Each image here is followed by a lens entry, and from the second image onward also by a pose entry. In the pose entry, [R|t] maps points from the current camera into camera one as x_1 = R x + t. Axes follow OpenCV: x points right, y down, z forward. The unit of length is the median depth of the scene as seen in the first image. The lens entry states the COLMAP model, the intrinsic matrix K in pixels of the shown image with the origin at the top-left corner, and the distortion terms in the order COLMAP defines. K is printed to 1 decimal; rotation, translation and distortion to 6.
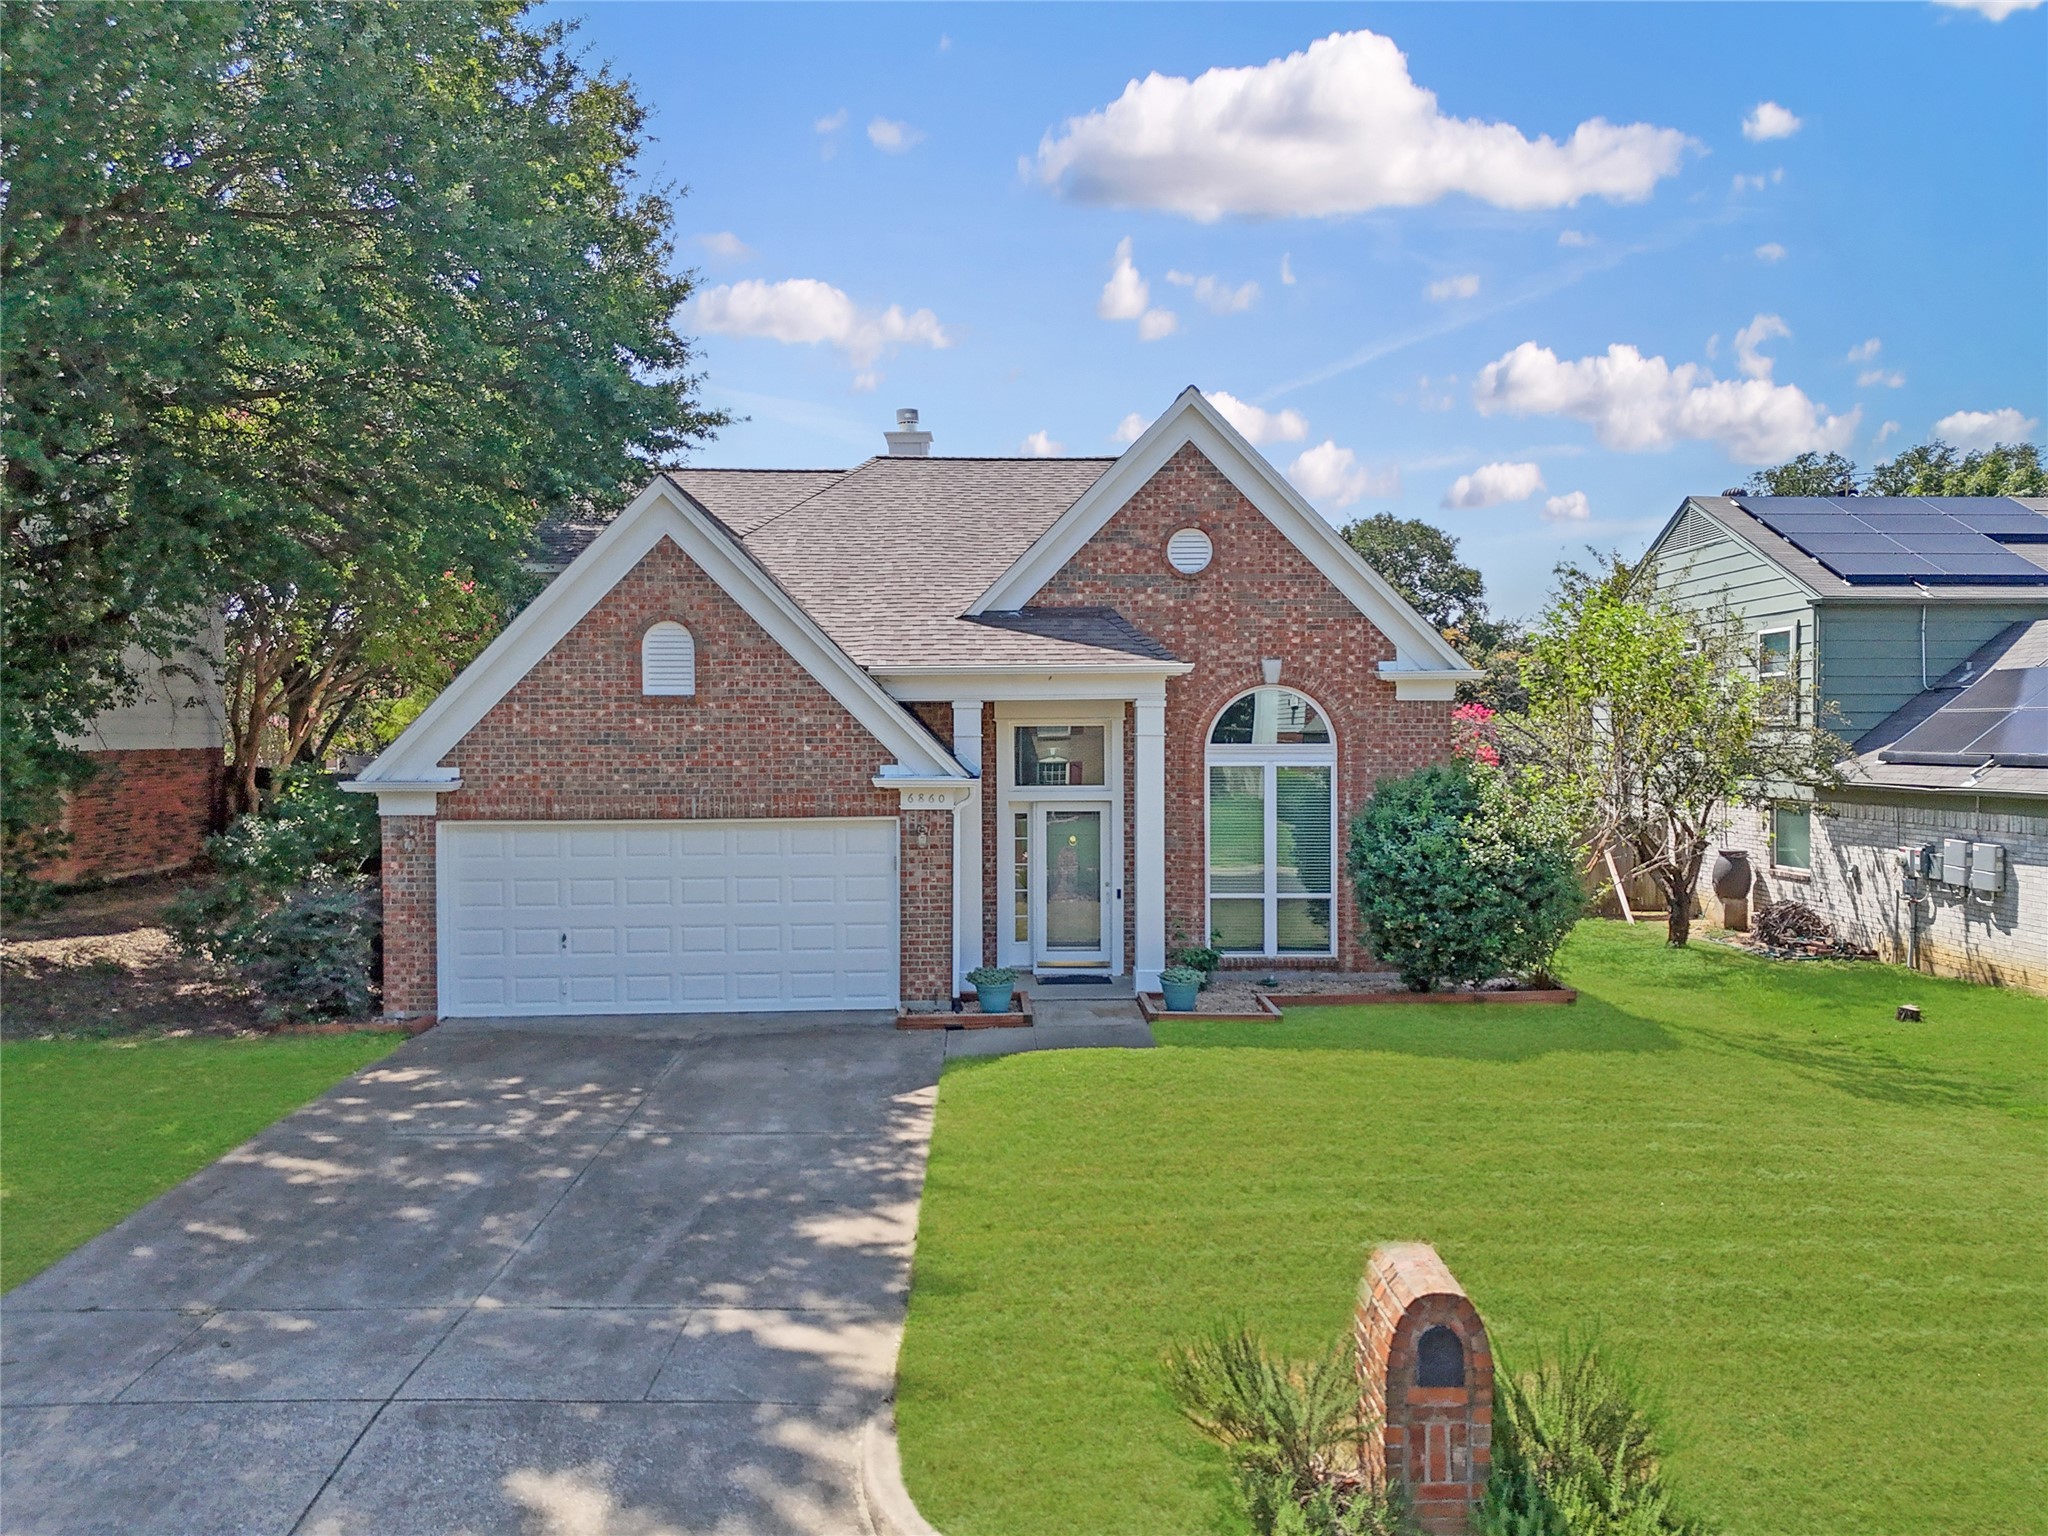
lens RADIAL K [[1557.9, 0, 1045.0], [0, 1557.9, 774.2], [0, 0, 1]] dist [0.082132, -0.082476]
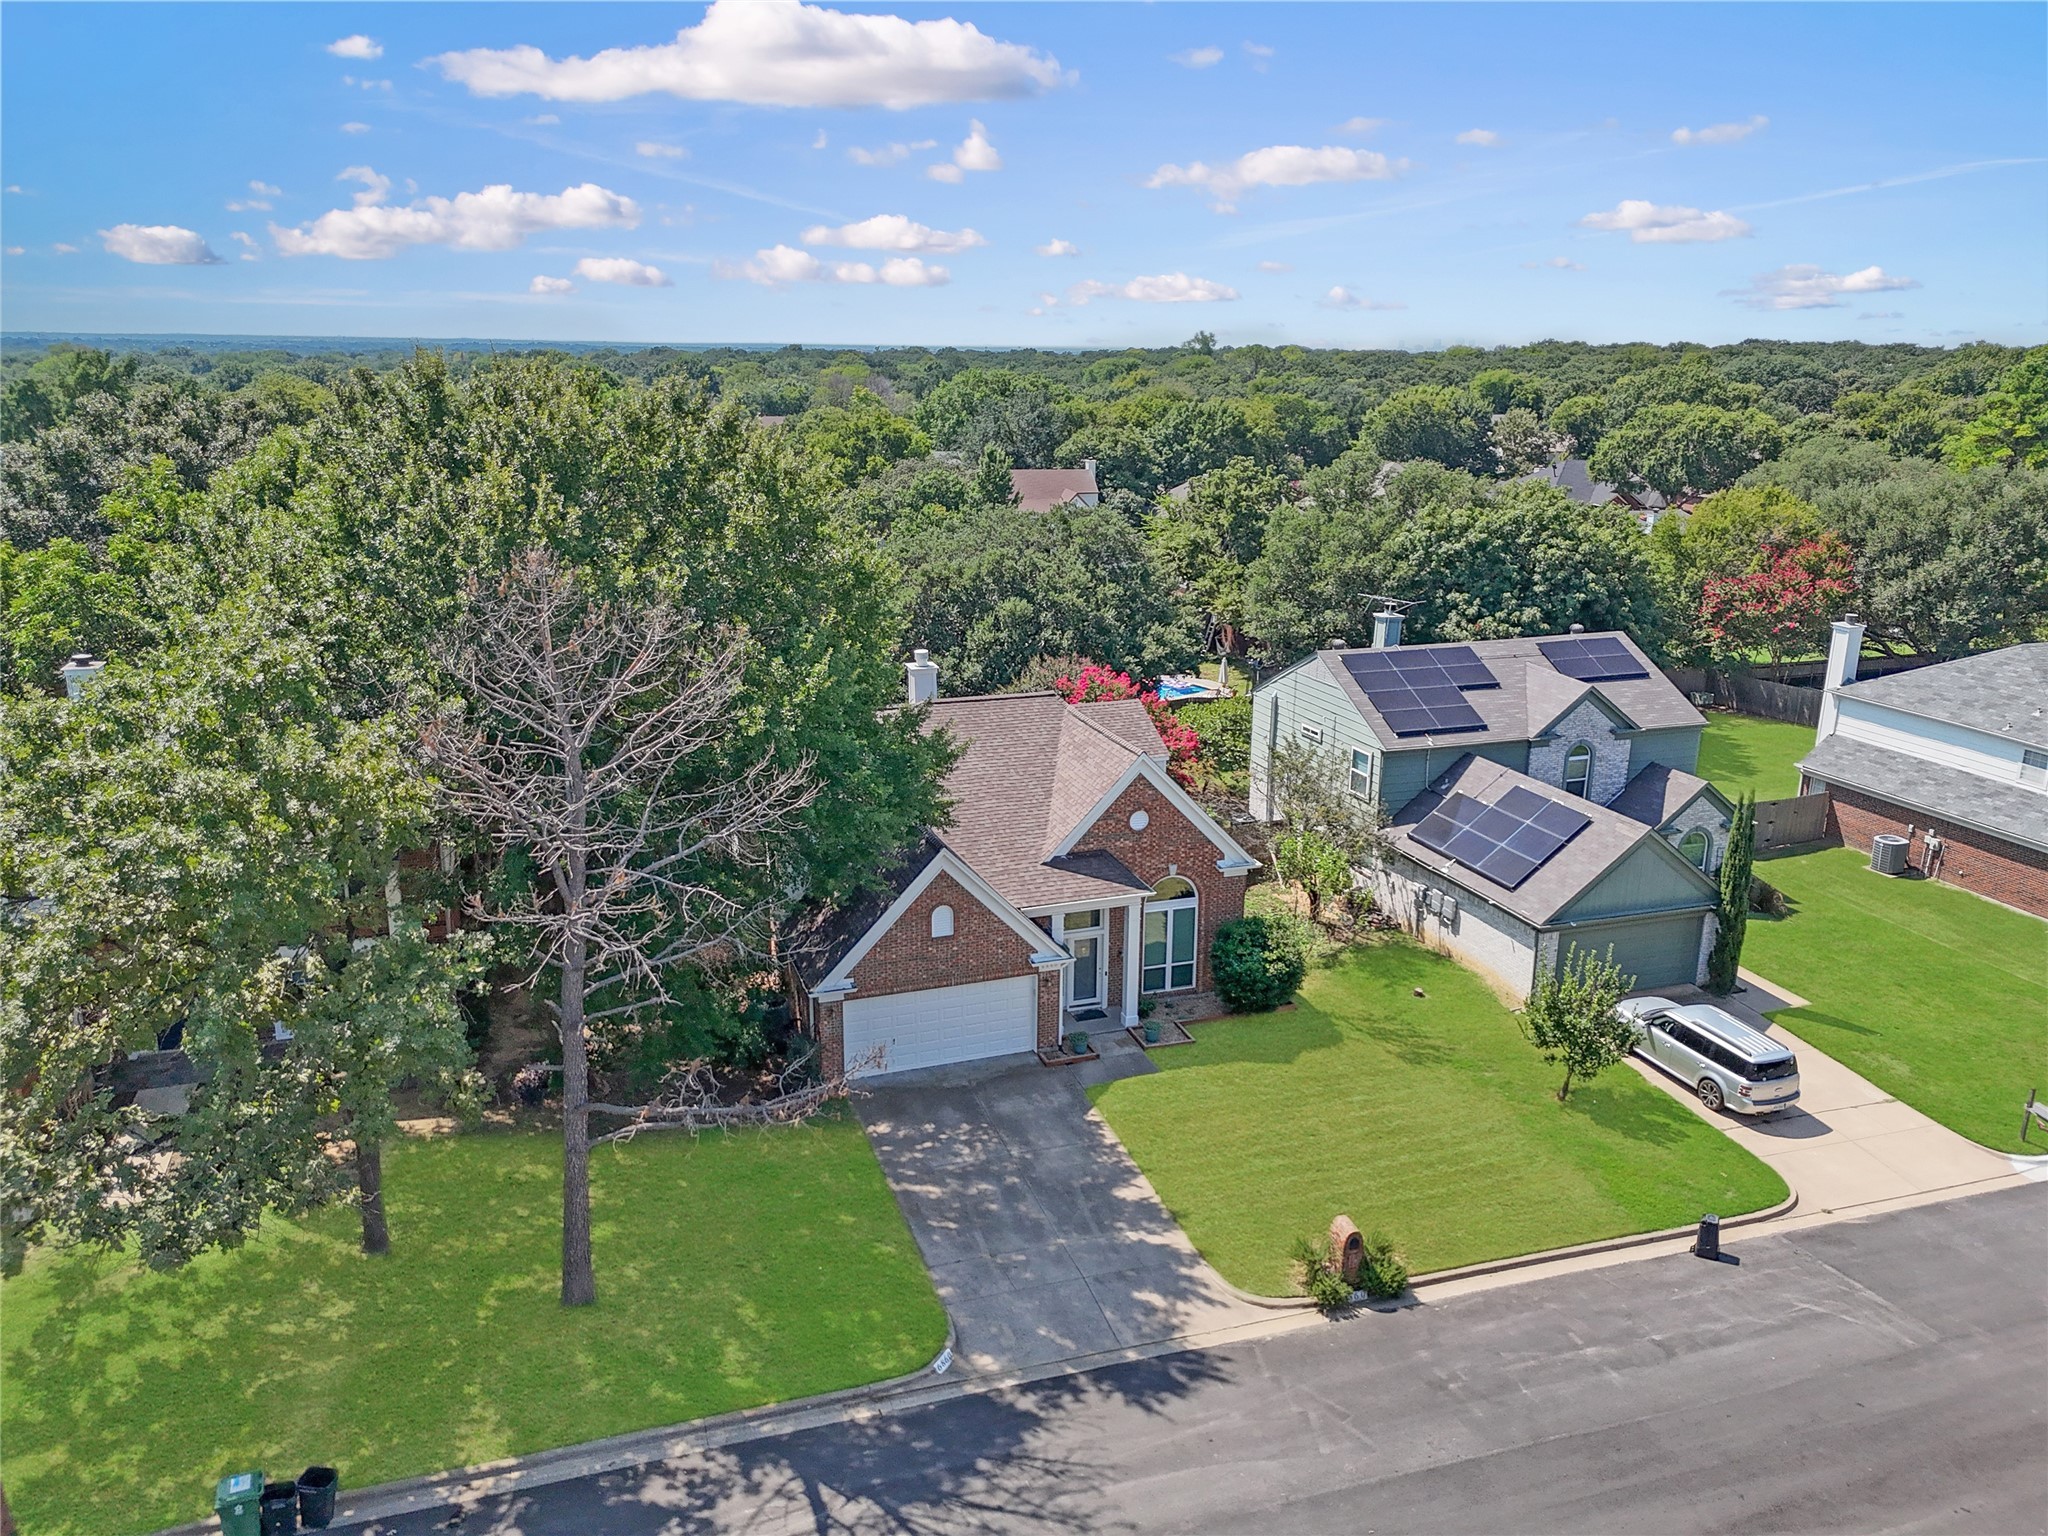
lens RADIAL K [[1554.1, 0, 1071.5], [0, 1554.1, 762.4], [0, 0, 1]] dist [0.075315, 0.001904]
pose [[0.950848, -0.061638, 0.303462, -0.714529], [-0.011088, 0.972583, 0.232292, -0.799000], [-0.309460, -0.224239, 0.924095, -1.038599]]
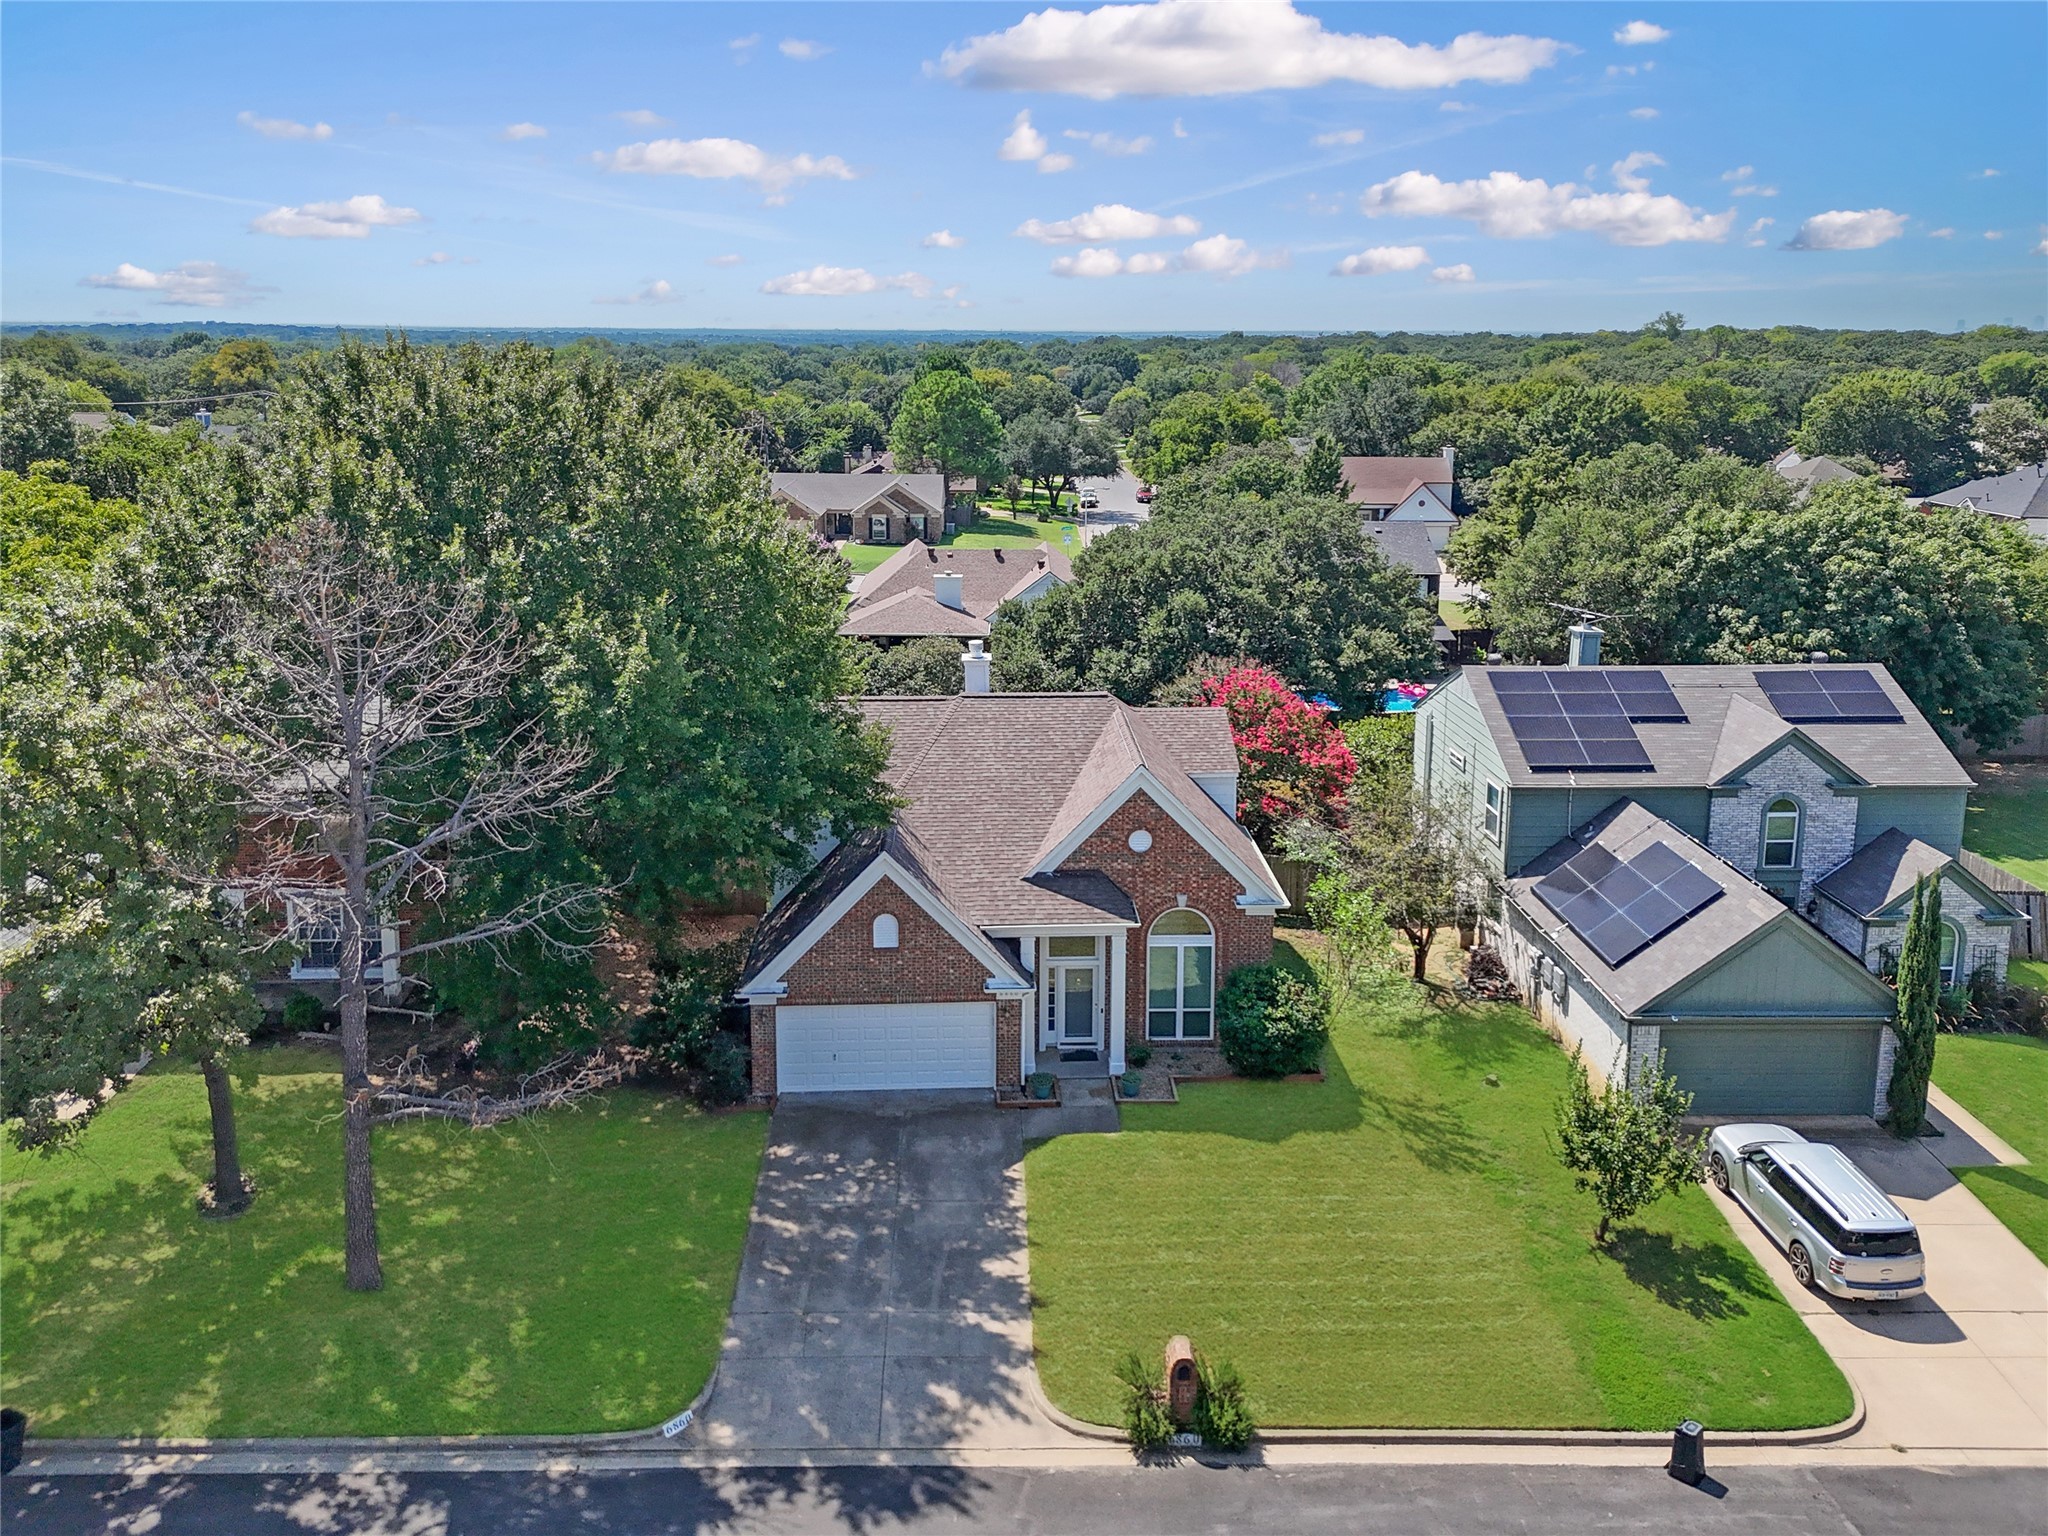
lens RADIAL K [[1624.2, 0, 1029.7], [0, 1624.2, 575.6], [0, 0, 1]] dist [0.042582, 0.001371]
pose [[0.999923, 0.011267, 0.005151, -0.065934], [-0.011827, 0.991934, 0.126200, -0.803321], [-0.003688, -0.126251, 0.991991, -1.063420]]
